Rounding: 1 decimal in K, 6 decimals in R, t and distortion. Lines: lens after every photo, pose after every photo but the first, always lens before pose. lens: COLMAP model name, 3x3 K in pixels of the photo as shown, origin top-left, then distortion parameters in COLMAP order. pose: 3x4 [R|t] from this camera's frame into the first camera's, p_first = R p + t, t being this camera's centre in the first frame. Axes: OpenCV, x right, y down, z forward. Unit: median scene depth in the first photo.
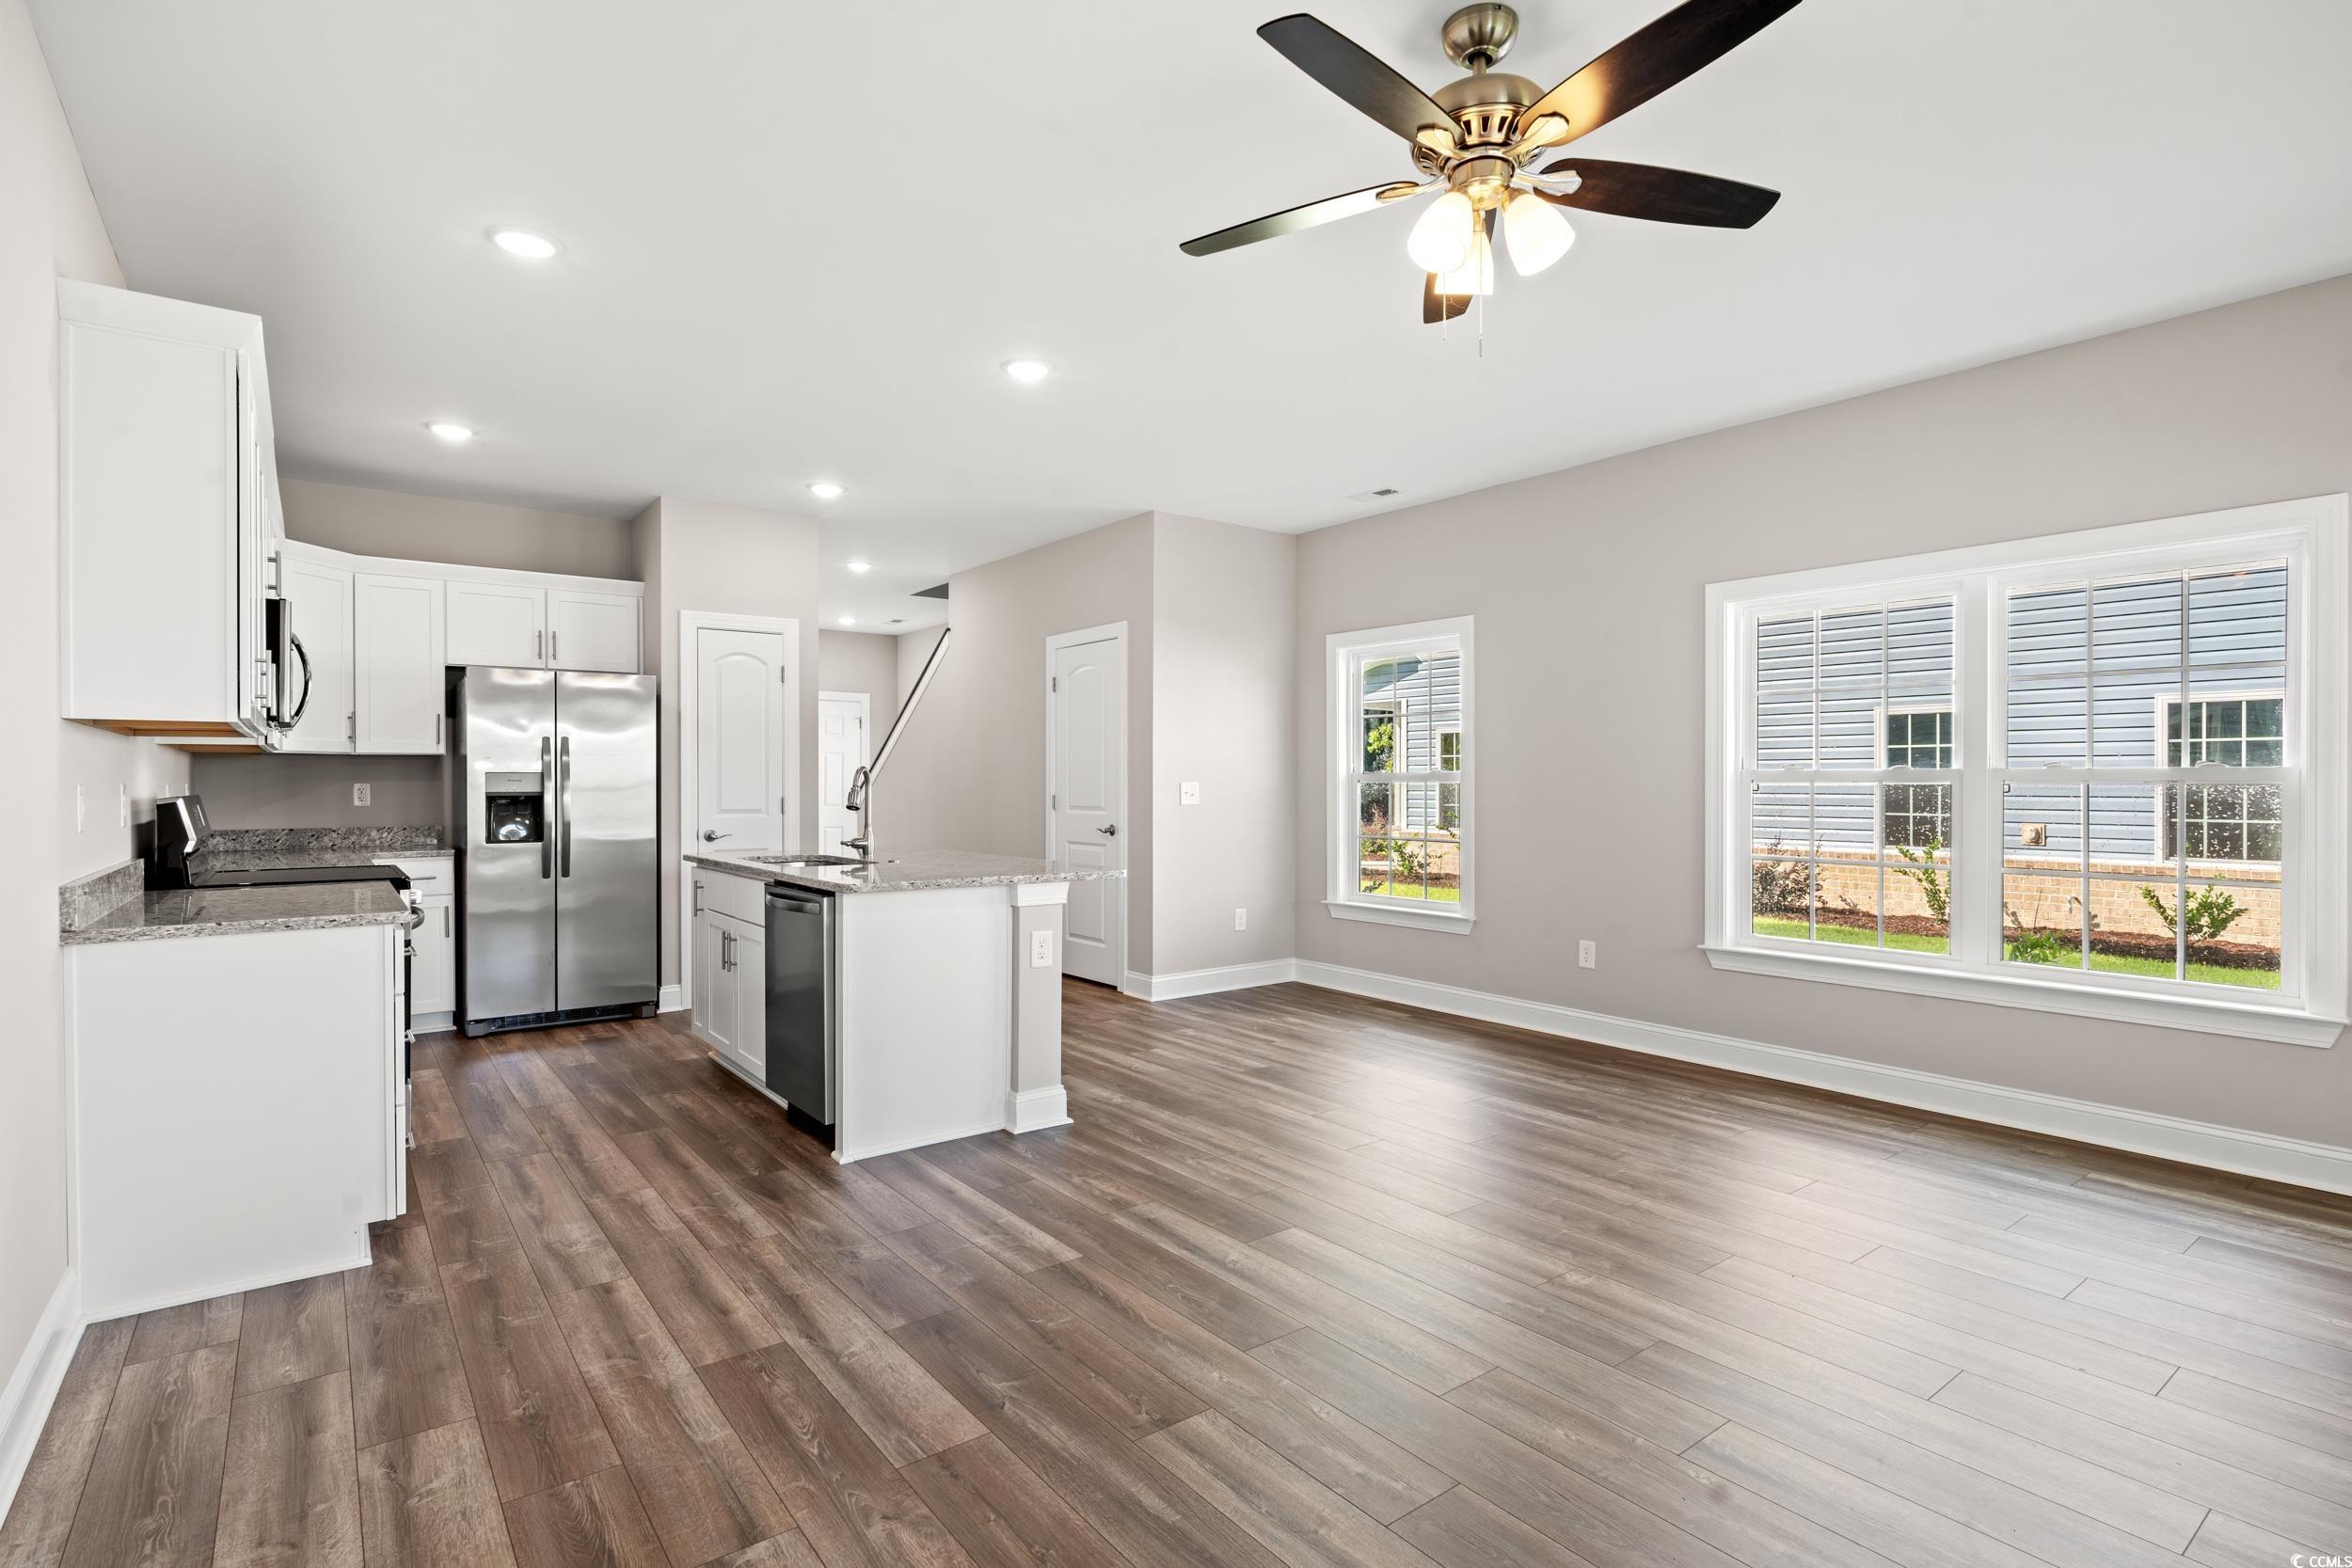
lens RADIAL K [[1148.0, 0, 1177.1], [0, 1148.0, 790.6], [0, 0, 1]] dist [-0.001311, -0.000106]
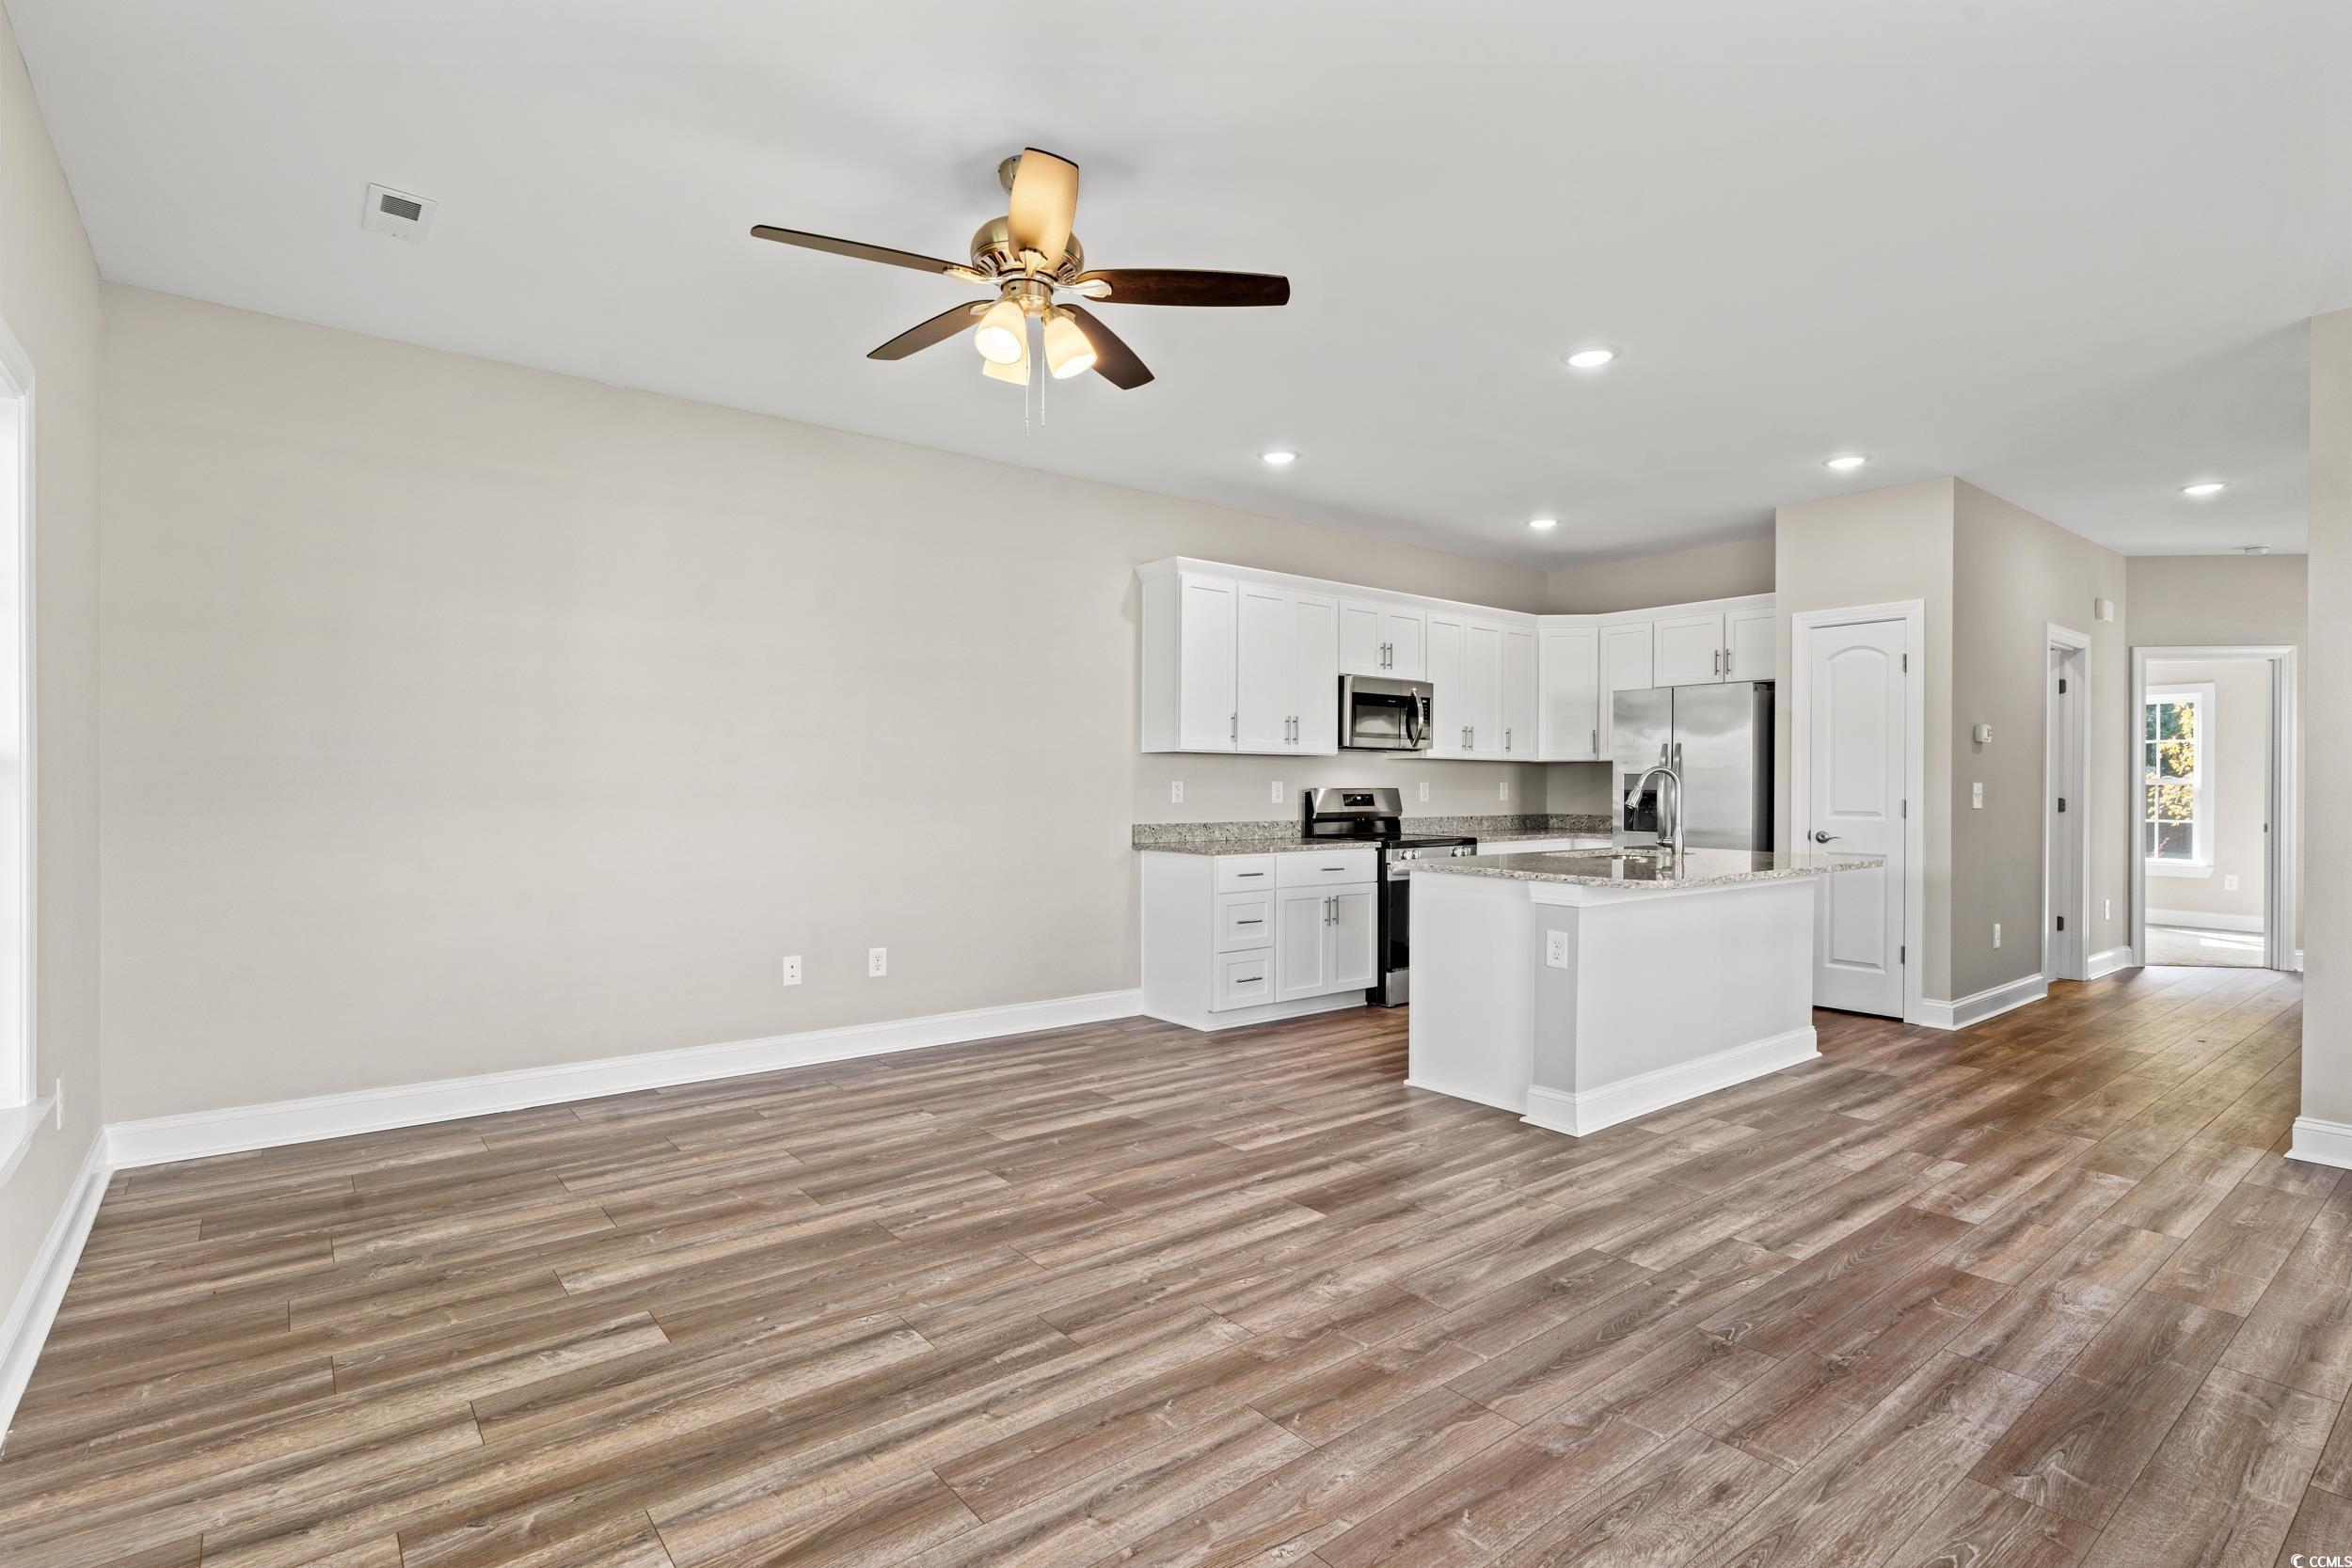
lens RADIAL K [[1148.0, 0, 1172.1], [0, 1148.0, 777.8], [0, 0, 1]] dist [-0.001311, -0.000106]
pose [[0.019312, -0.001328, -0.999813, 0.627657], [-0.012096, 0.999926, -0.001562, -0.003339], [0.999740, 0.012124, 0.019295, 0.467905]]
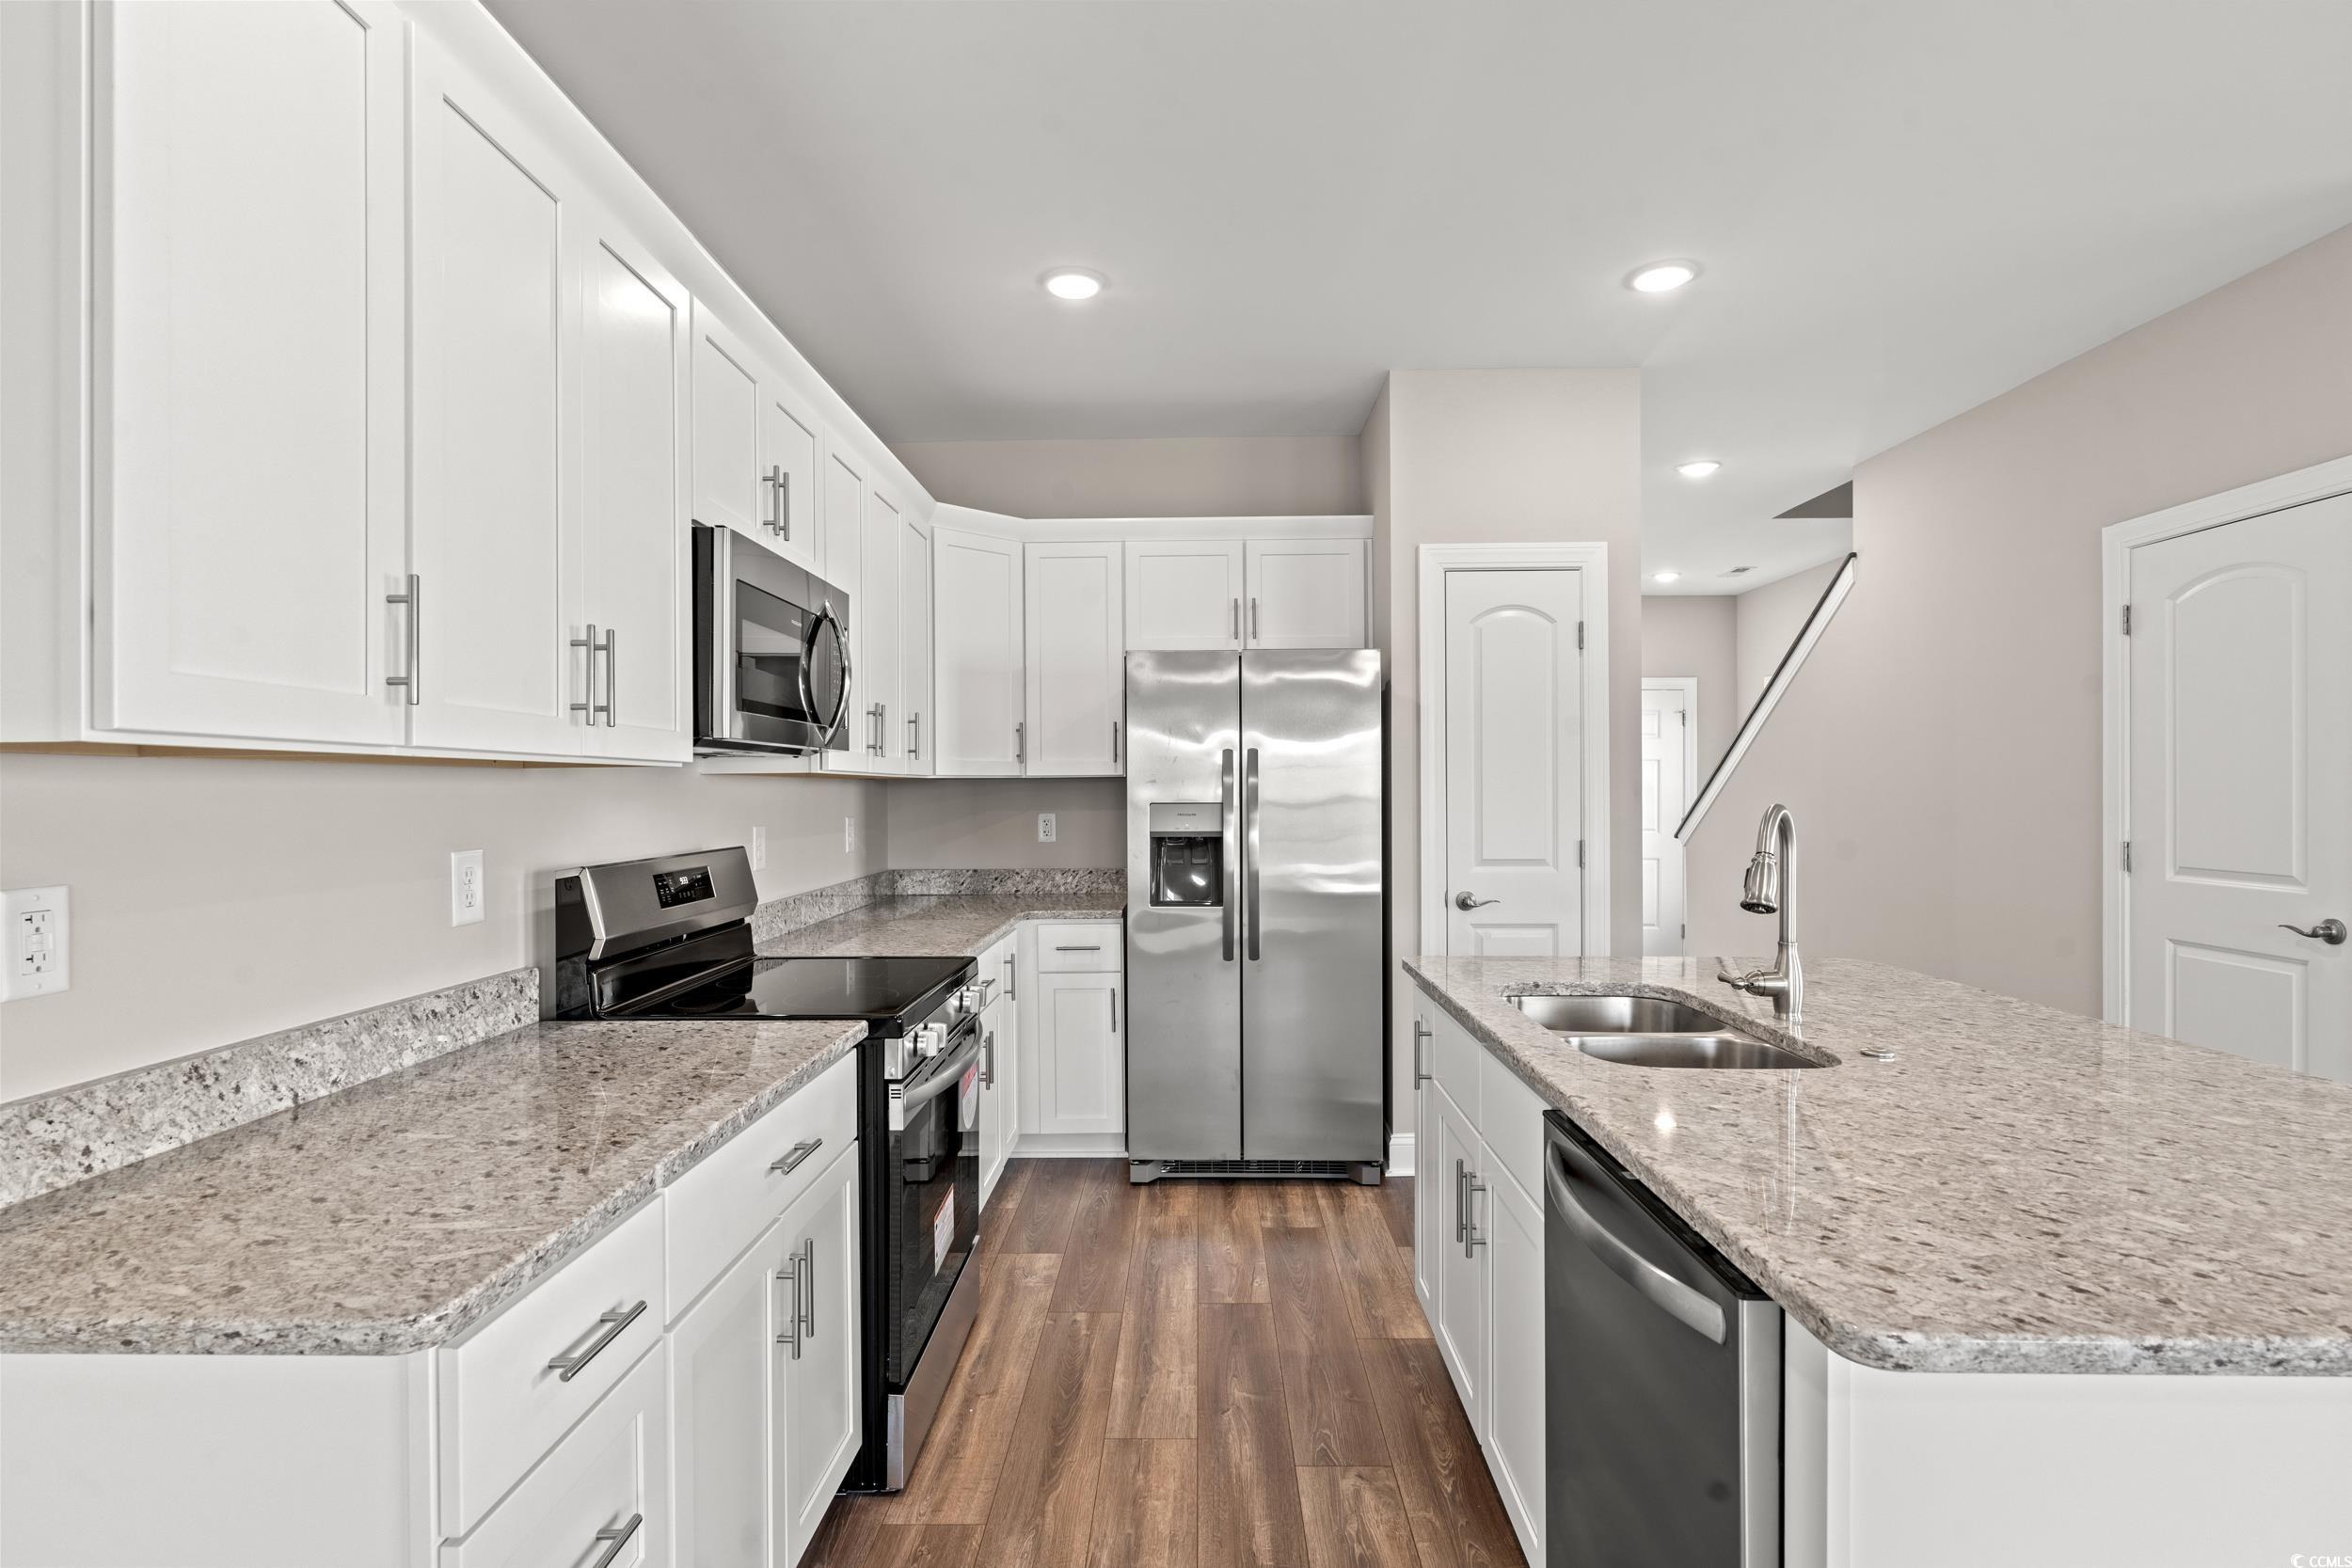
lens RADIAL K [[1148.0, 0, 1182.2], [0, 1148.0, 784.8], [0, 0, 1]] dist [-0.001311, -0.000106]
pose [[0.788992, -0.003375, -0.614395, -0.159341], [-0.001457, 0.999972, -0.007363, -0.021110], [0.614402, 0.006705, 0.788964, 0.455159]]
